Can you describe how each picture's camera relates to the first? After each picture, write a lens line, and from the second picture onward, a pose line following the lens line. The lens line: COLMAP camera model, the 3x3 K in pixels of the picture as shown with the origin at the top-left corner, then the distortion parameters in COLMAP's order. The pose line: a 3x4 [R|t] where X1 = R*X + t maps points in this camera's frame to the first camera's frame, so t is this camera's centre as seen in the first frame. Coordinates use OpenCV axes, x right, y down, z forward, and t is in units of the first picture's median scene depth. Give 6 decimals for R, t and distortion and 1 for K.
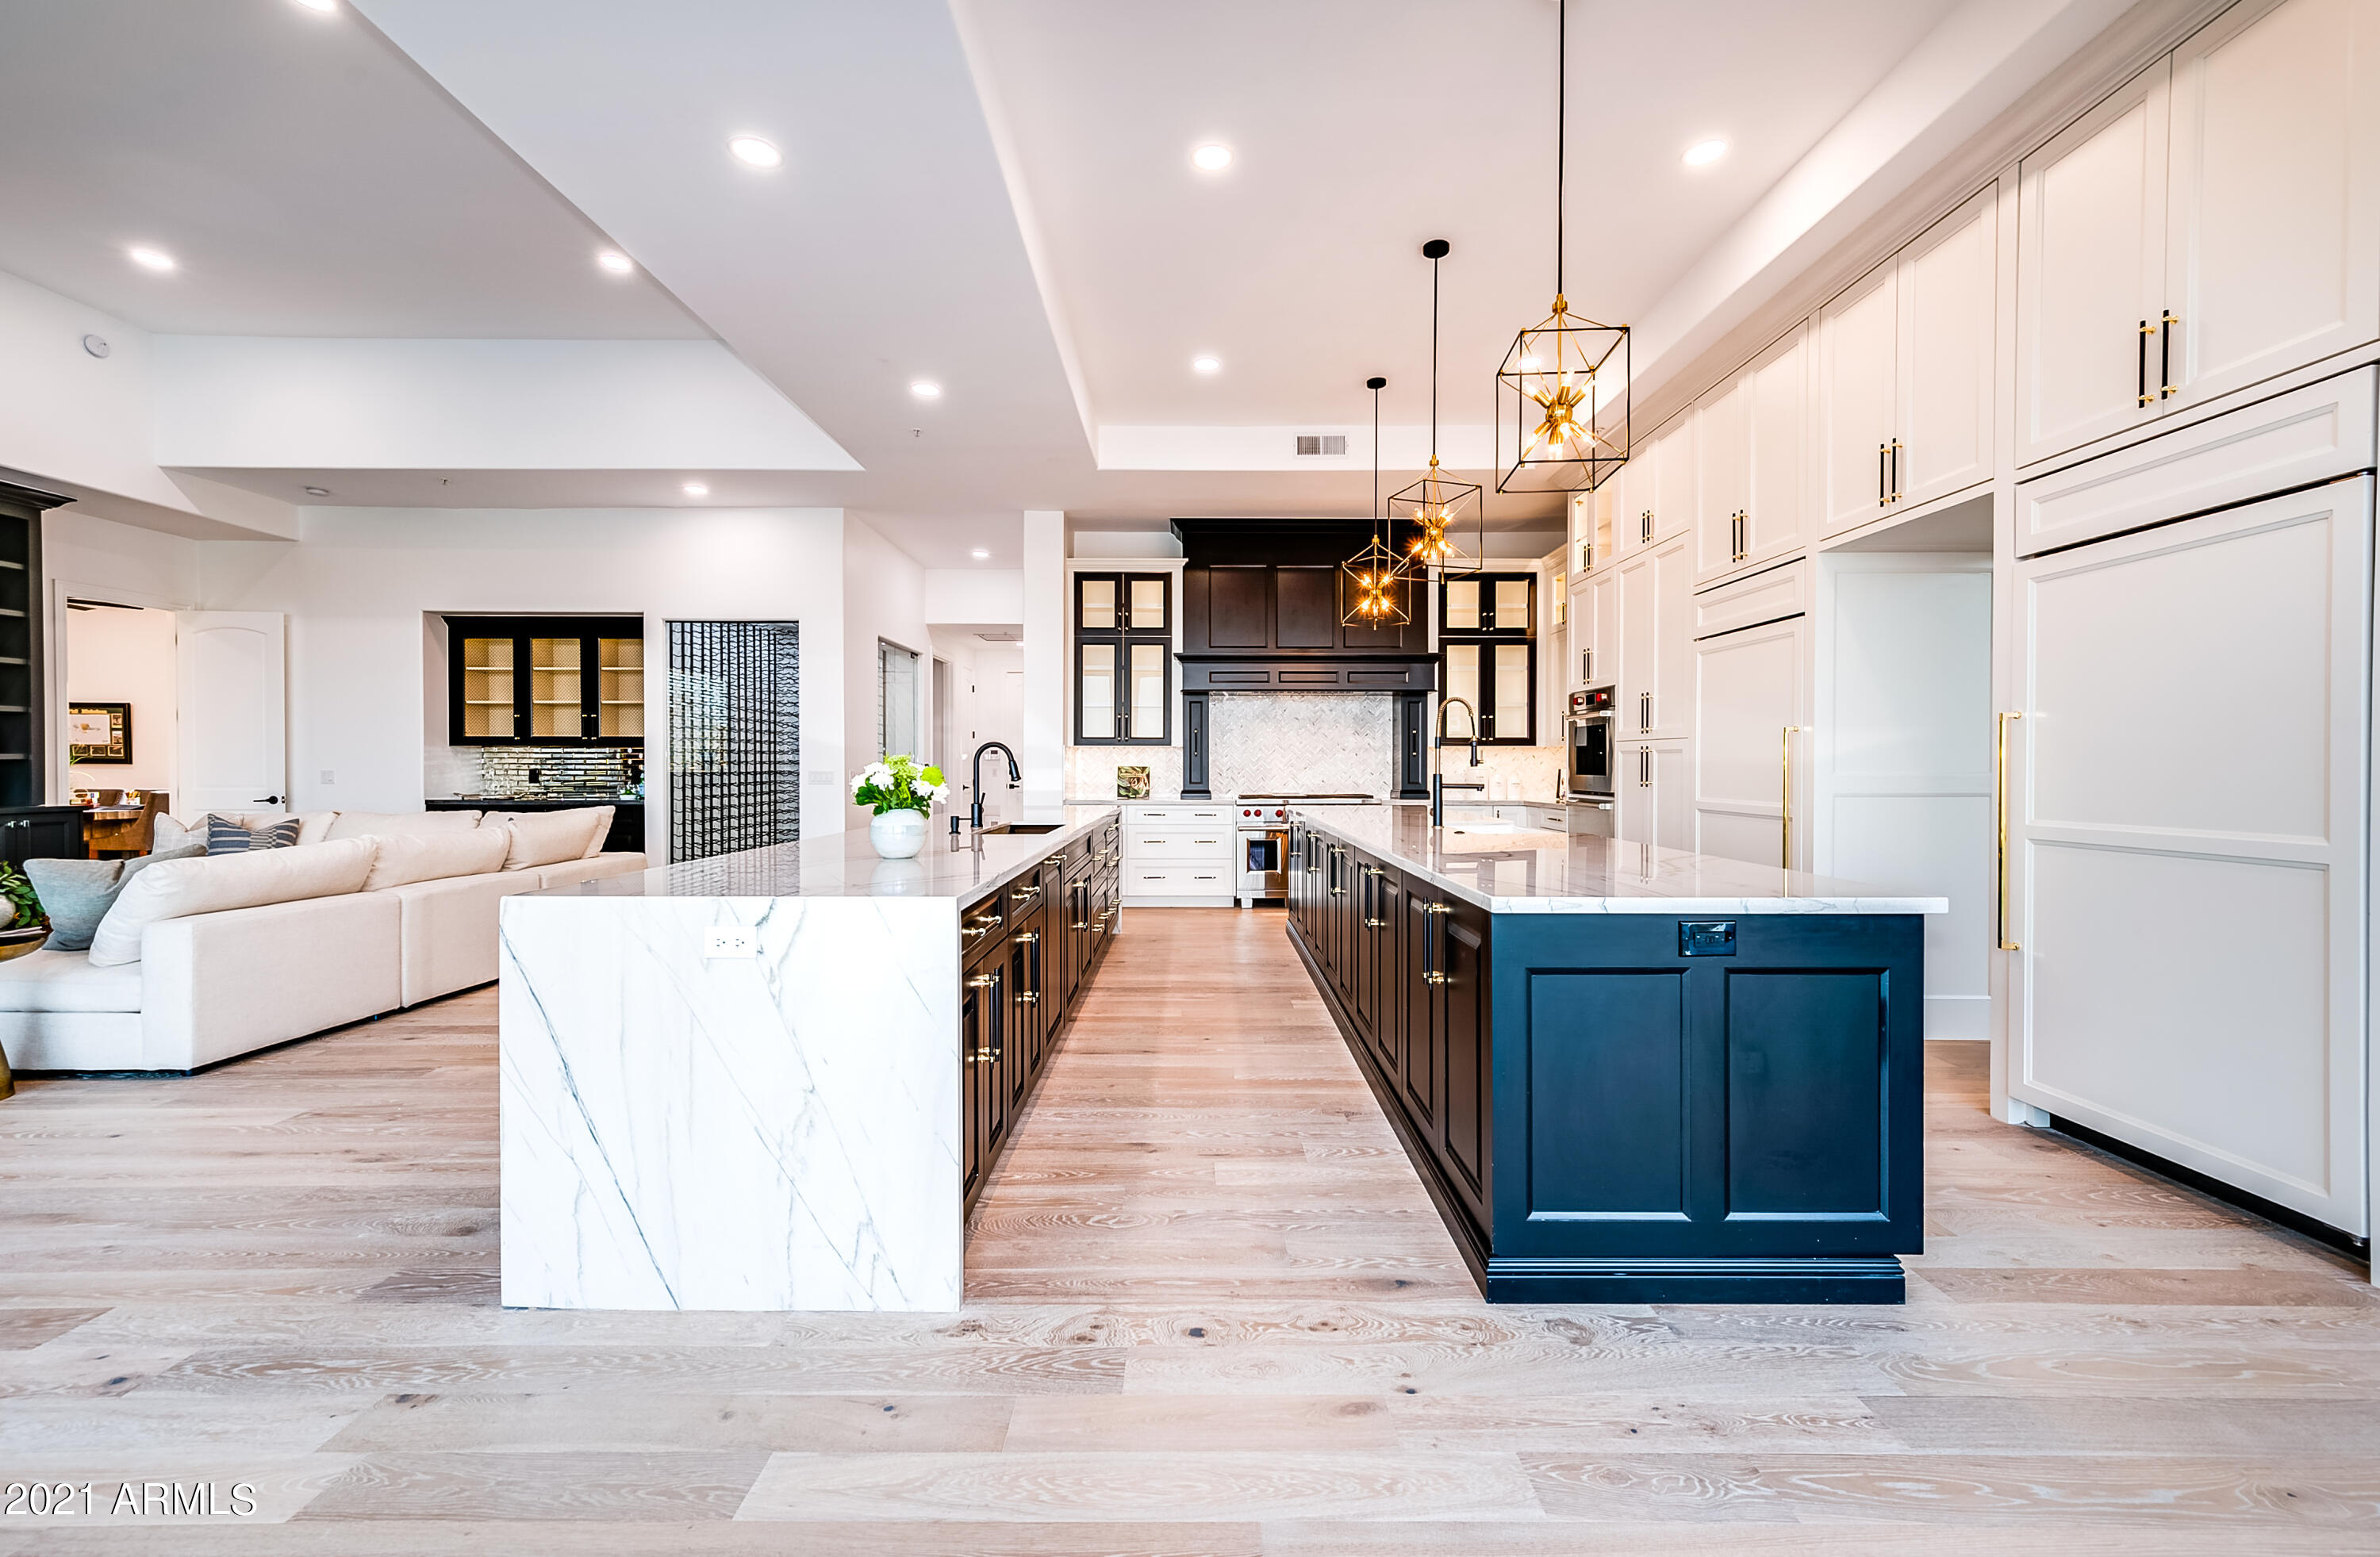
lens RADIAL K [[944.2, 0, 1194.3], [0, 944.2, 773.0], [0, 0, 1]] dist [0.006814, 0.000238]
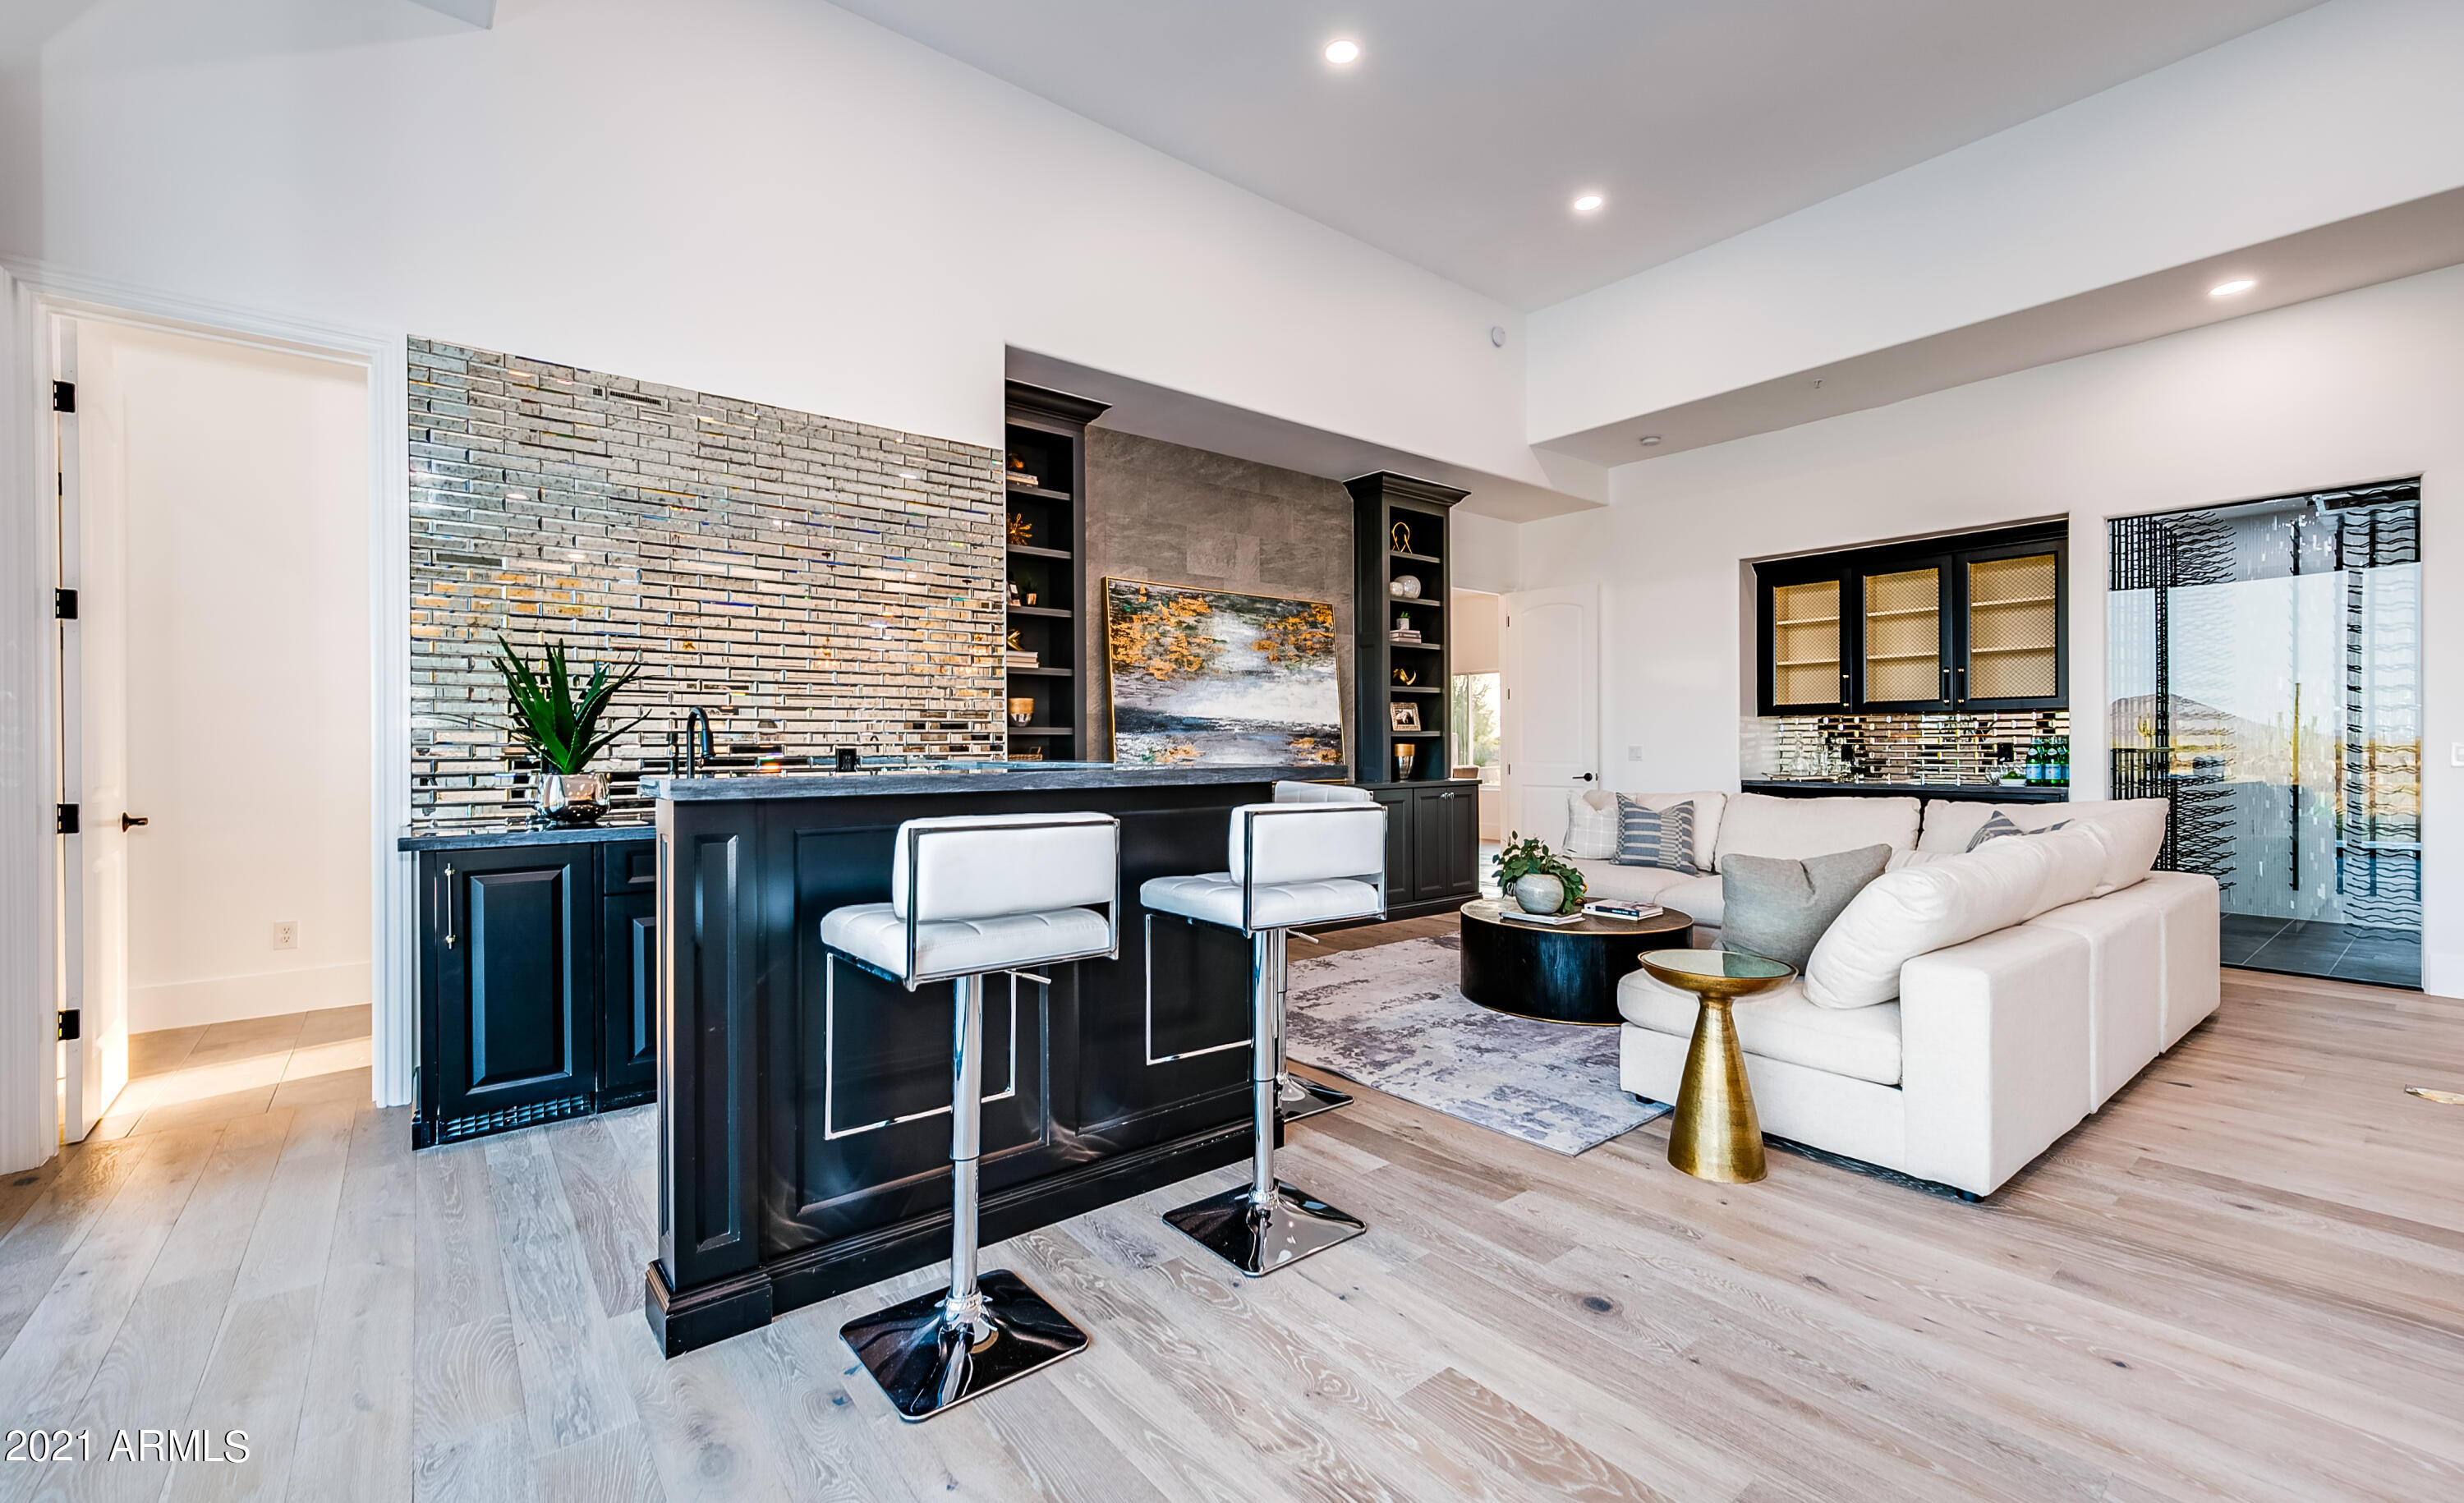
lens RADIAL K [[983.9, 0, 1232.0], [0, 983.9, 751.5], [0, 0, 1]] dist [0.011977, -0.000011]
pose [[0.632747, 0.000617, -0.774358, -0.427030], [-0.001593, 0.999999, -0.000505, 0.003767], [0.774357, 0.001553, 0.632747, 0.084895]]
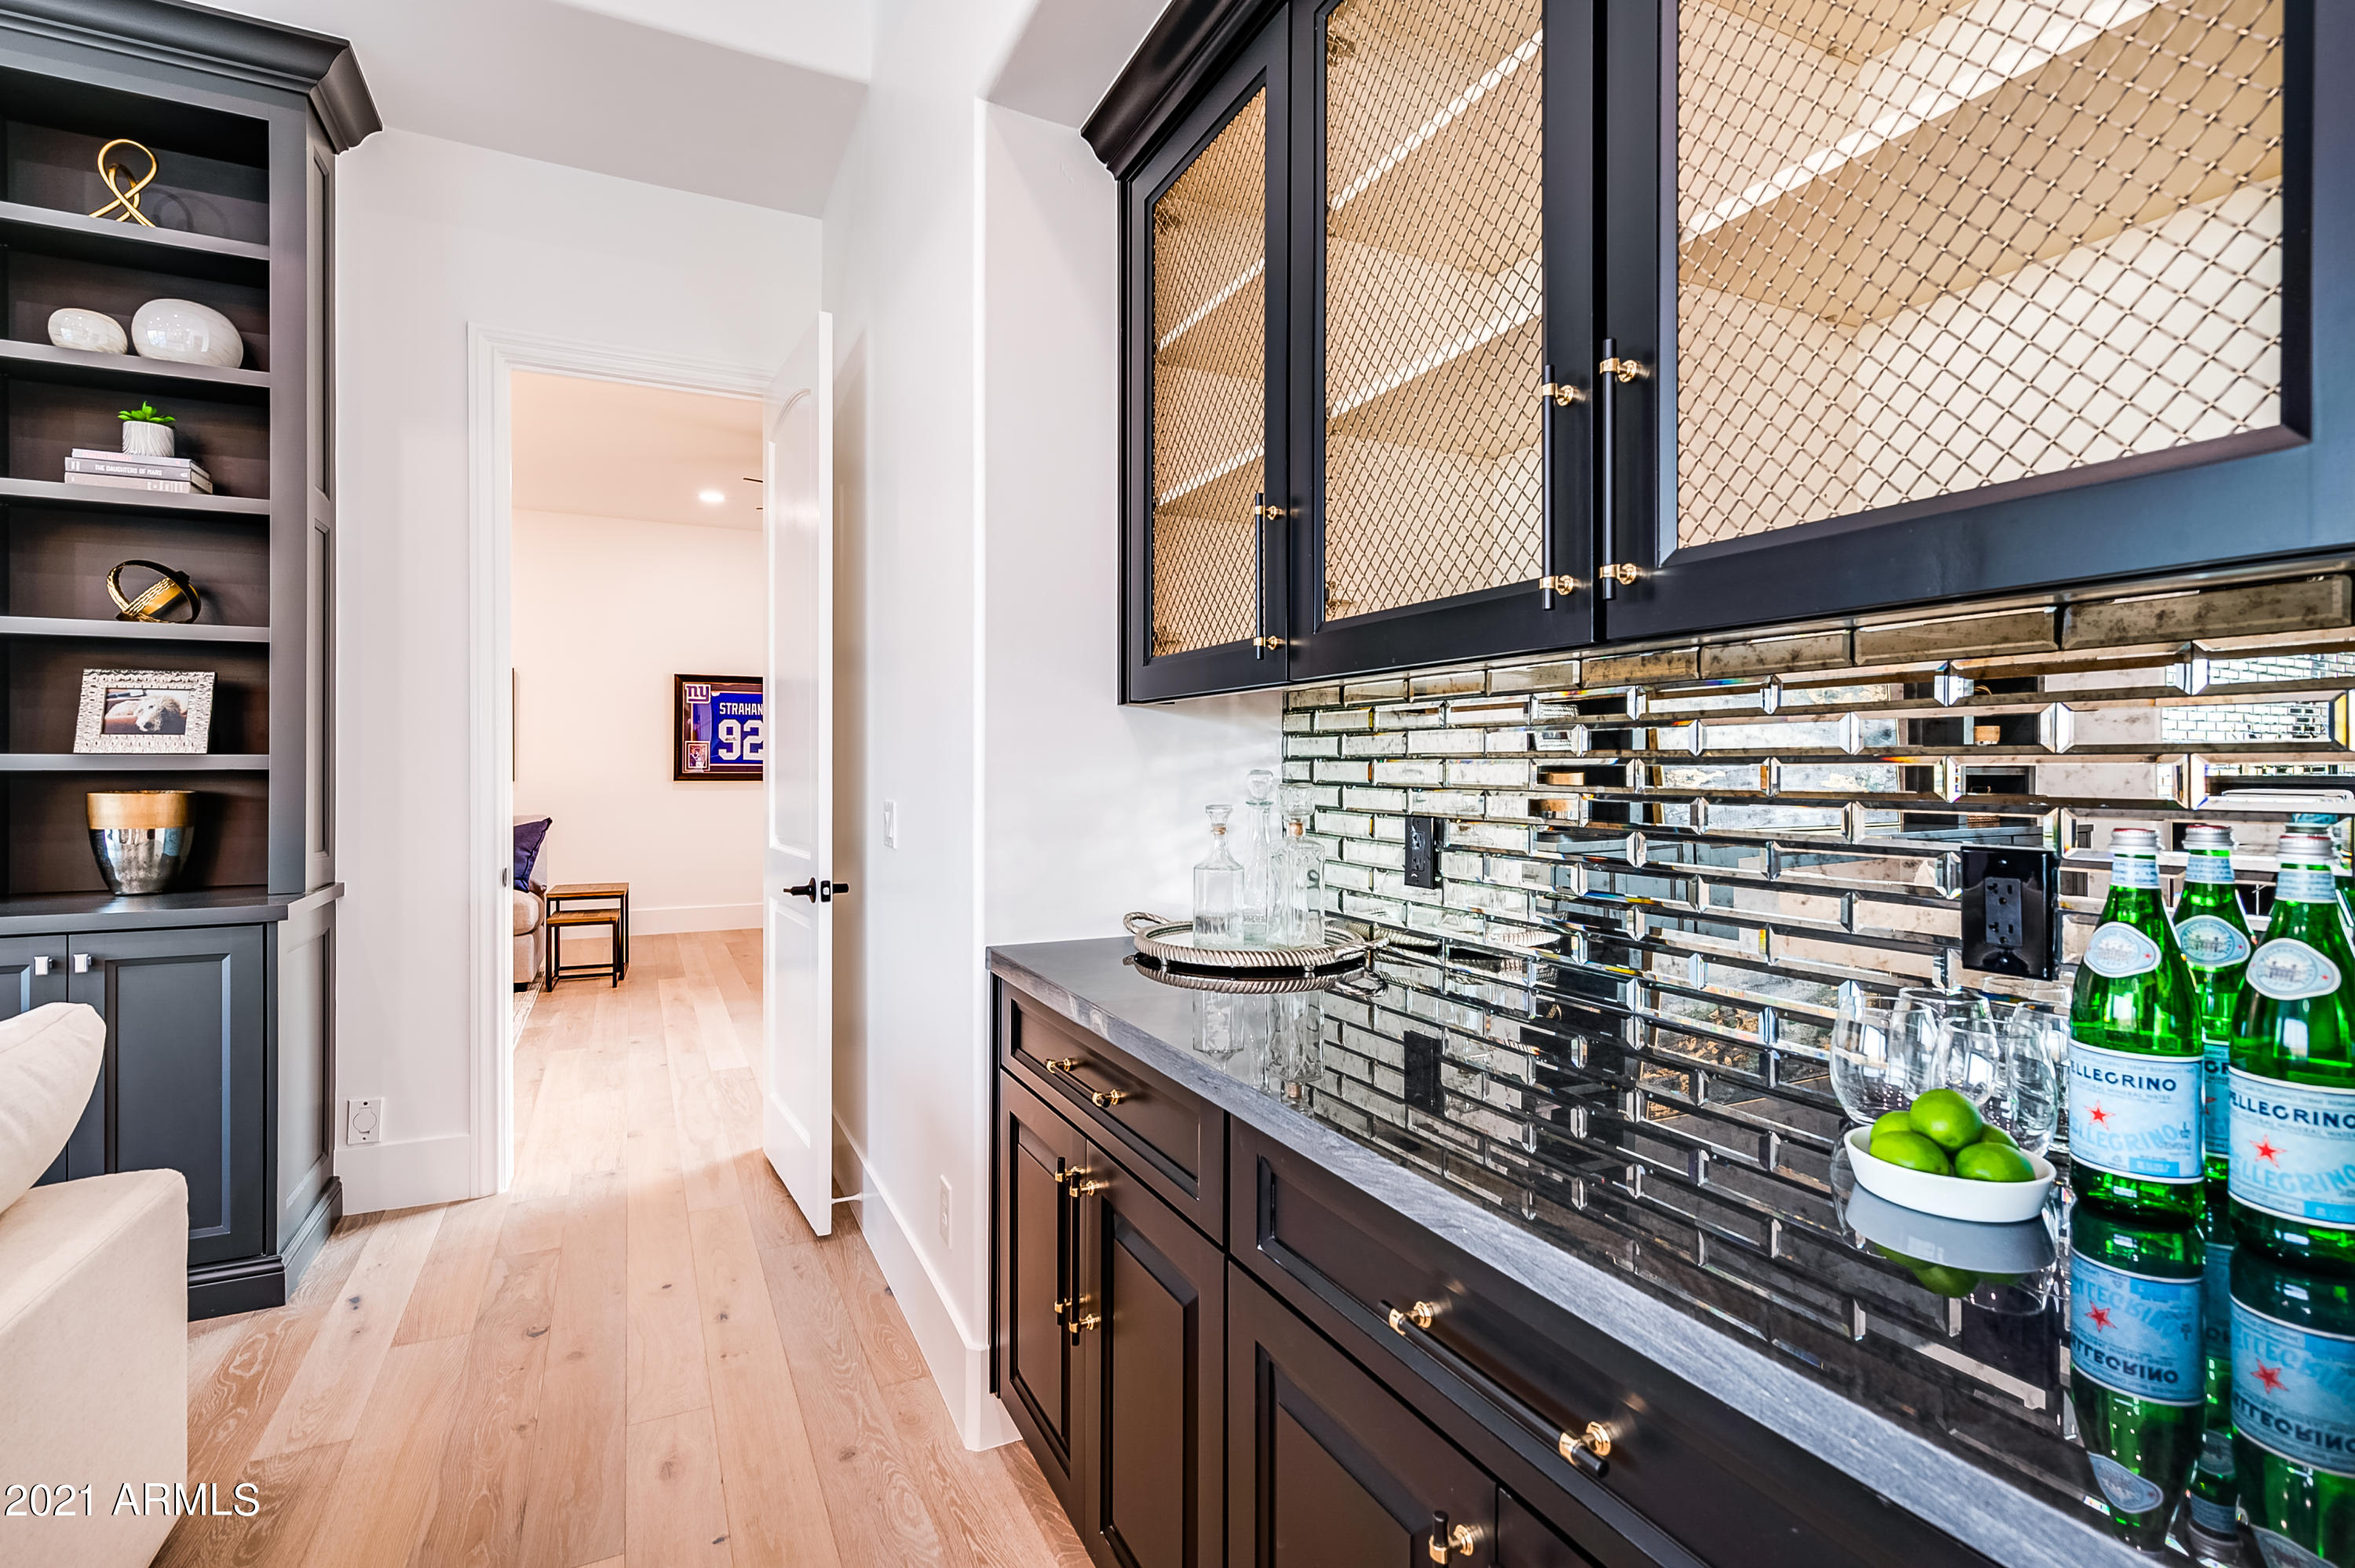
lens RADIAL K [[1133.0, 0, 1215.5], [0, 1133.0, 775.6], [0, 0, 1]] dist [0.000791, 0.000101]
pose [[0.454091, 0.003634, -0.890948, -0.573274], [-0.008697, 0.999962, -0.000354, -0.012707], [0.890913, 0.007909, 0.454105, 0.959139]]
